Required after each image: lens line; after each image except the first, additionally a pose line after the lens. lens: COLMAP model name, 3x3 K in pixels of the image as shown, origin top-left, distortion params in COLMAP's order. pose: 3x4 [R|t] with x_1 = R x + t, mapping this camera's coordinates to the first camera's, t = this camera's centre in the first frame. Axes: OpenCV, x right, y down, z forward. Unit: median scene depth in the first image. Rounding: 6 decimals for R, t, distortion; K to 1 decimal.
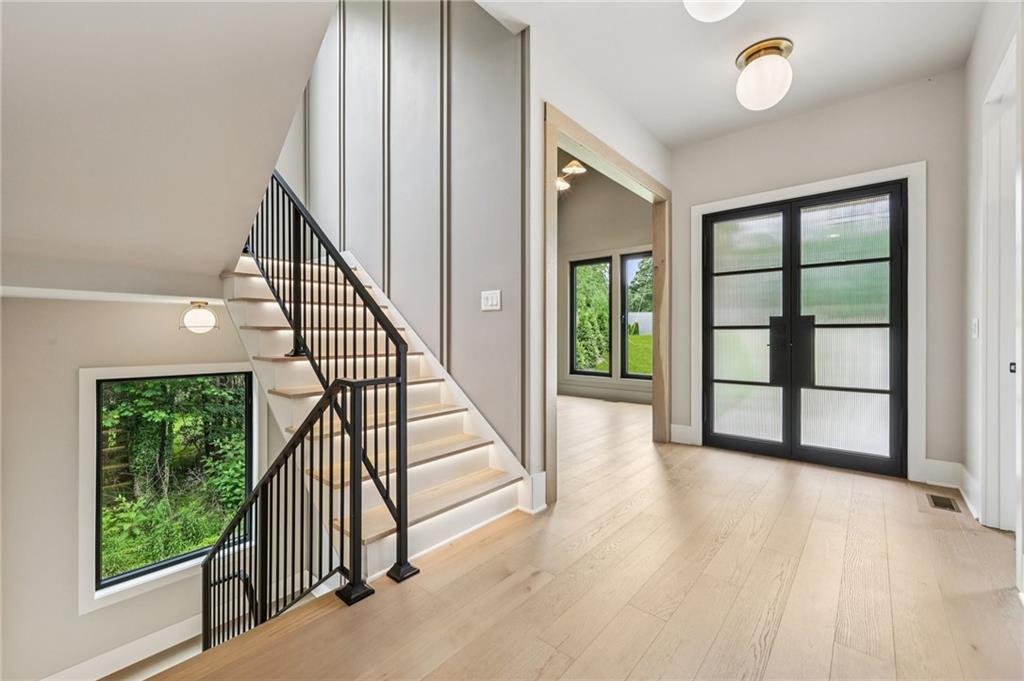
lens RADIAL K [[412.4, 0, 510.8], [0, 412.4, 335.0], [0, 0, 1]] dist [-0.009510, 0.001648]
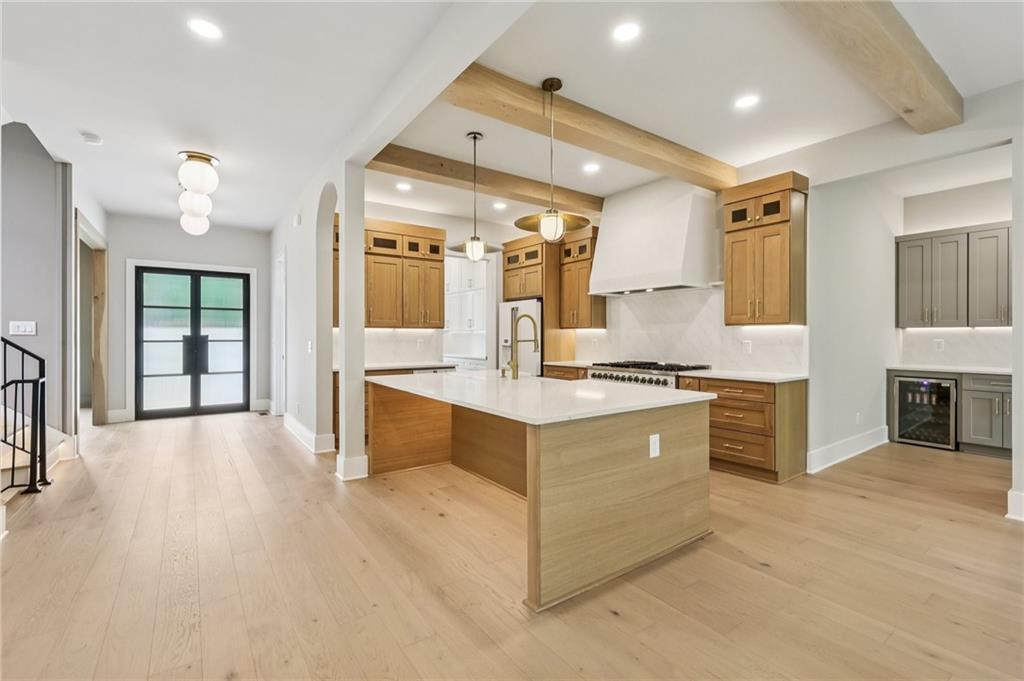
lens RADIAL K [[450.1, 0, 510.6], [0, 450.1, 337.1], [0, 0, 1]] dist [-0.001031, 0.000095]
pose [[0.227209, -0.002547, 0.973843, -0.934916], [-0.002496, 0.999992, 0.003197, -0.048158], [-0.973843, -0.003157, 0.227201, -0.801433]]
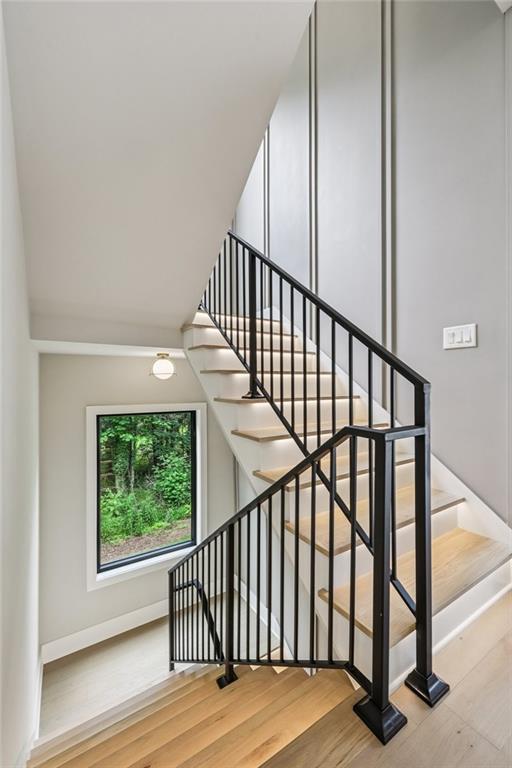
lens RADIAL K [[309.3, 0, 257.1], [0, 309.3, 385.4], [0, 0, 1]] dist [-0.009510, 0.001648]
pose [[0.952665, -0.003014, -0.304007, -0.201594], [0.003779, 0.999991, 0.001927, 0.013087], [0.303999, -0.002984, 0.952668, 0.194032]]
